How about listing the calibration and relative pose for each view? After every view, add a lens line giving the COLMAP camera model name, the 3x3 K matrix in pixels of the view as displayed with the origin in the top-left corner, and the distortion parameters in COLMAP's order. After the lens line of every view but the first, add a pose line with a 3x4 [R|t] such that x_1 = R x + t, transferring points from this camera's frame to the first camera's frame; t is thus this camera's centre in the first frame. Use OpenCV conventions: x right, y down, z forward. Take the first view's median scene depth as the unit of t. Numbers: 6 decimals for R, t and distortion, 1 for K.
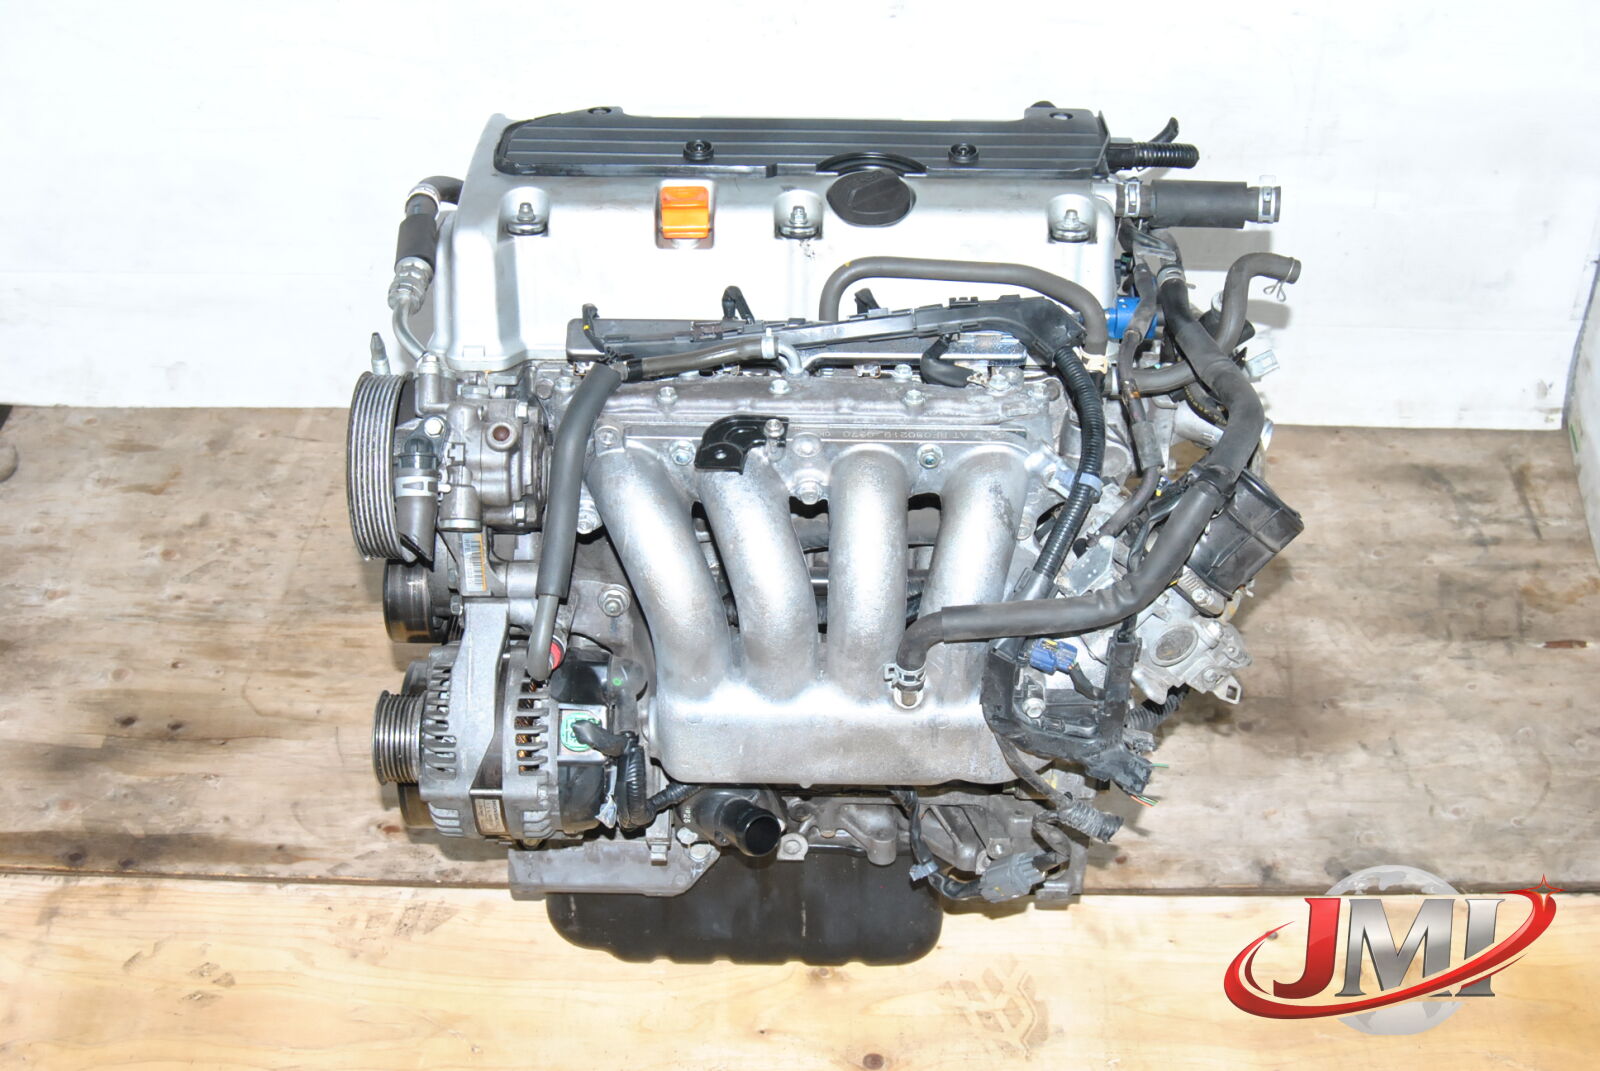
lens RADIAL K [[2015.1, 0, 799.7], [0, 2015.1, 538.1], [0, 0, 1]] dist [-0.051974, 0.000000]
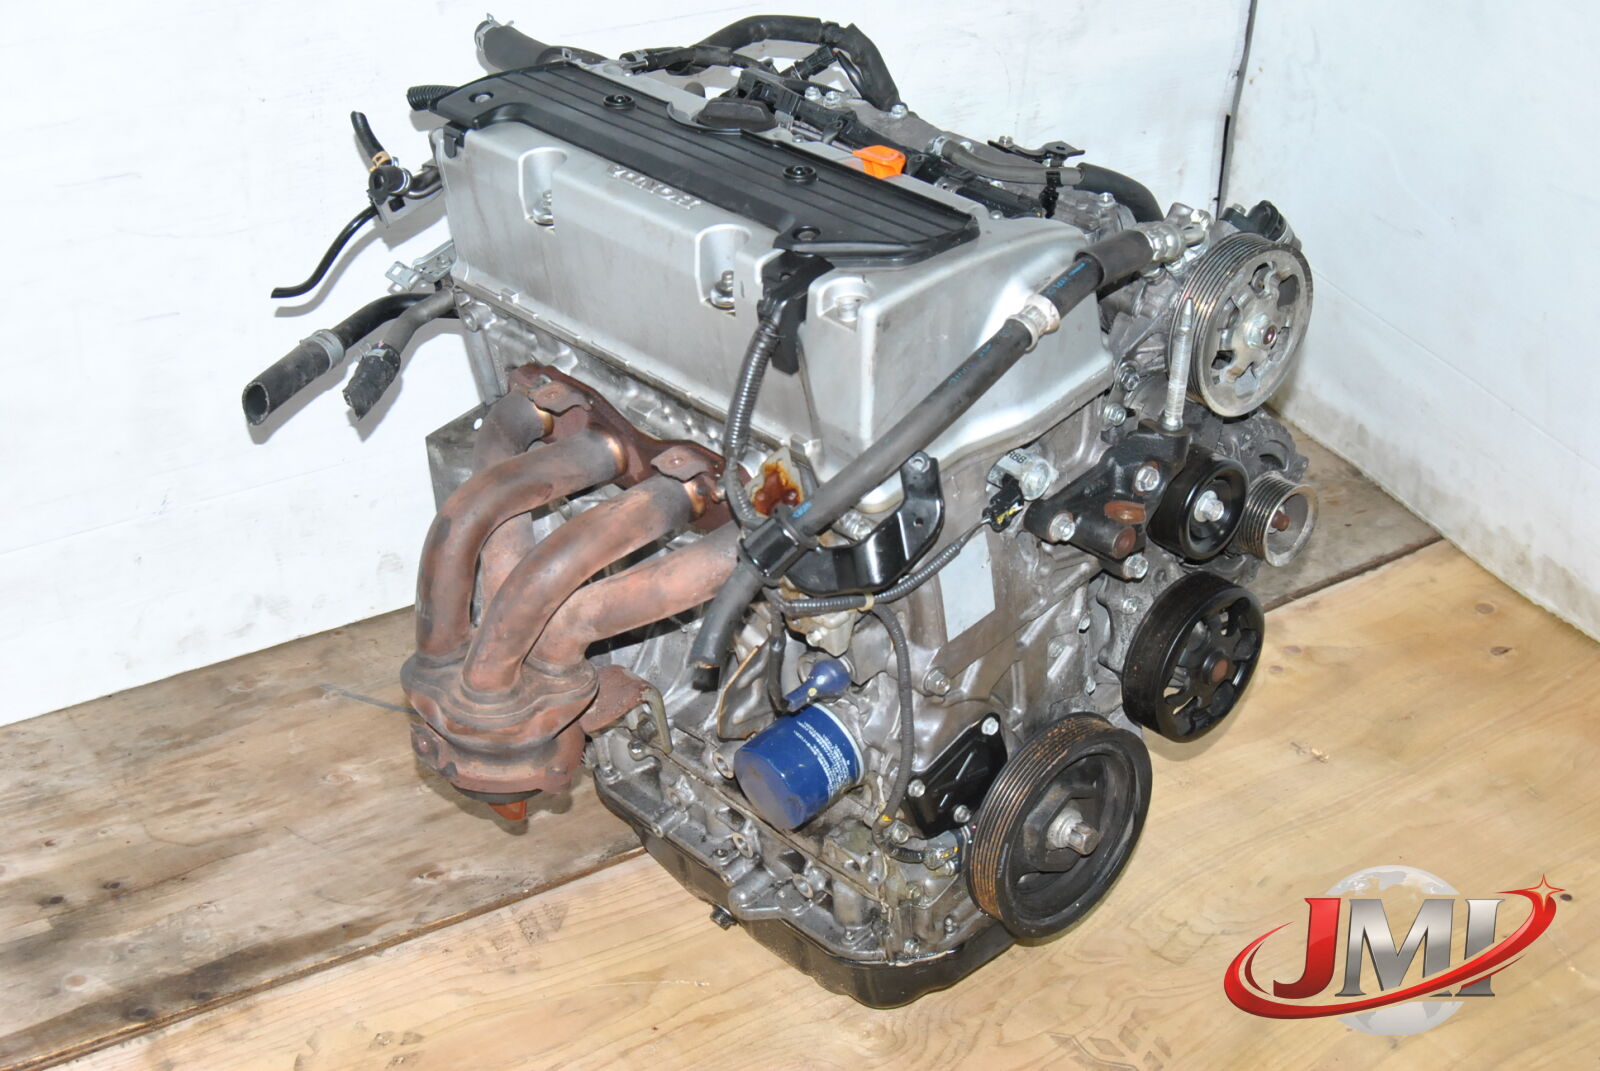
lens RADIAL K [[2419.0, 0, 799.6], [0, 2419.0, 532.3], [0, 0, 1]] dist [-0.042076, 0.000000]
pose [[0.792509, -0.252180, 0.555279, -0.636297], [0.358847, 0.929024, -0.090239, 0.157770], [-0.493111, 0.270776, 0.826754, -0.028104]]
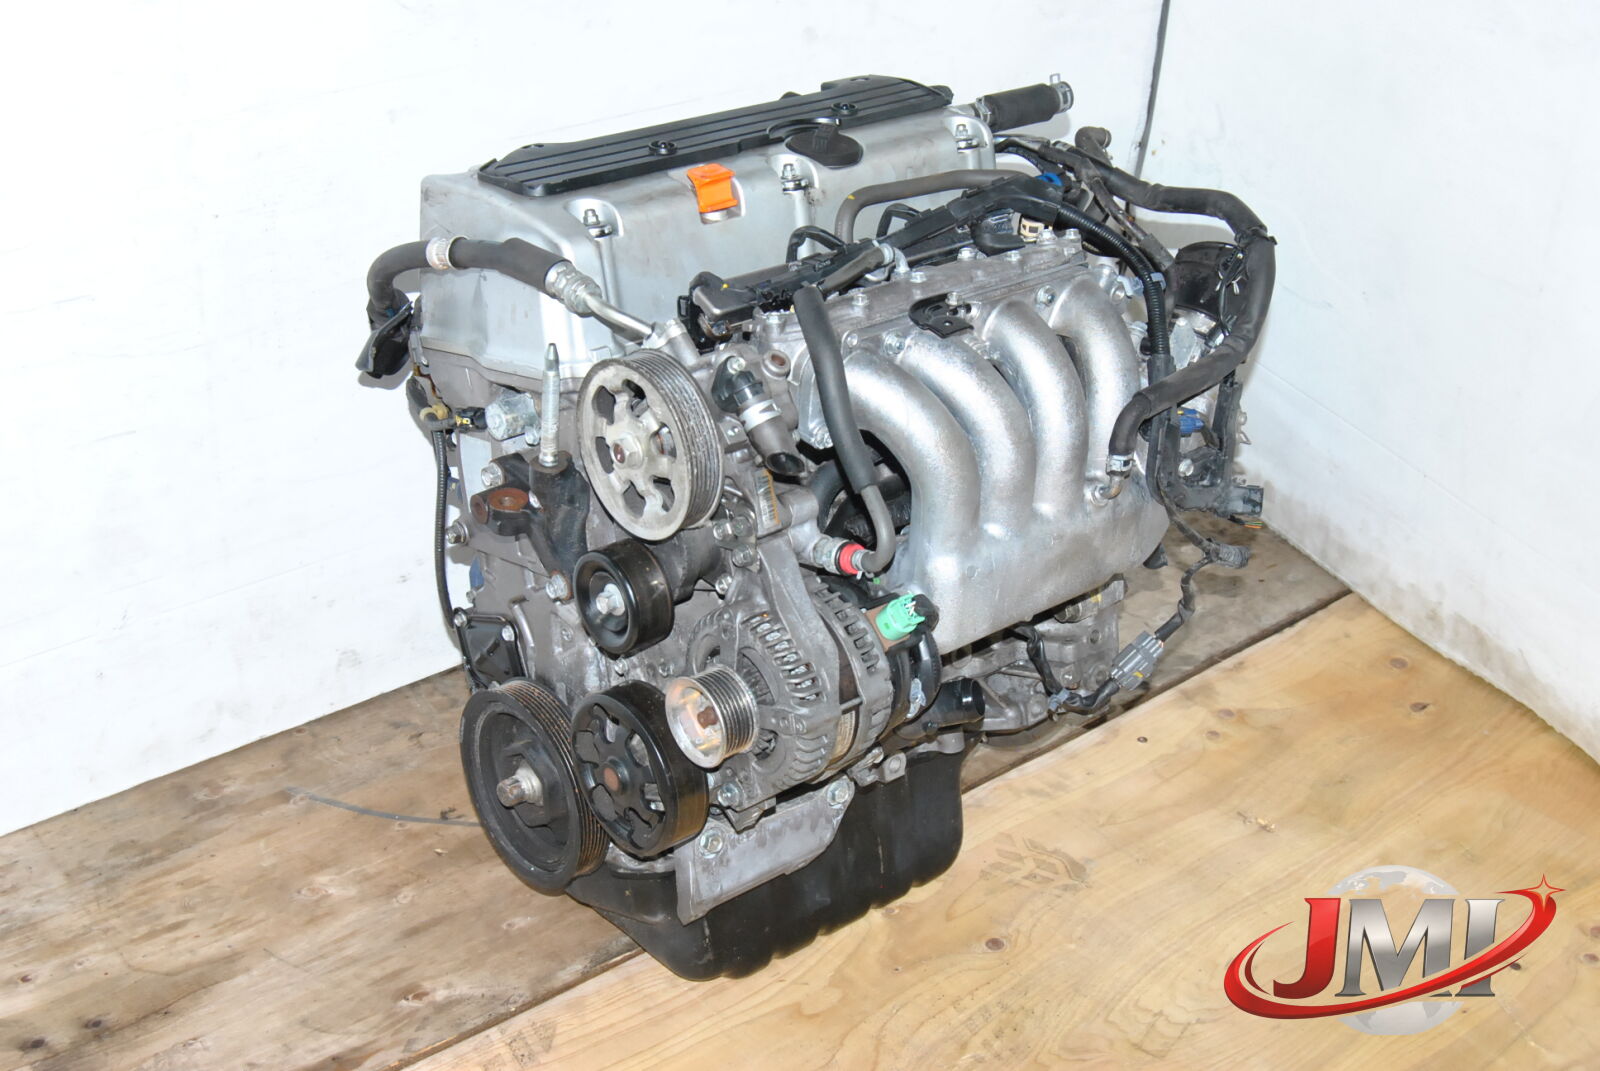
lens RADIAL K [[2159.0, 0, 805.4], [0, 2159.0, 544.1], [0, 0, 1]] dist [-0.047141, 0.000000]
pose [[0.741620, -0.288513, 0.605607, -0.601240], [0.388123, 0.920881, -0.036581, 0.059595], [-0.547138, 0.262179, 0.794922, 0.074482]]
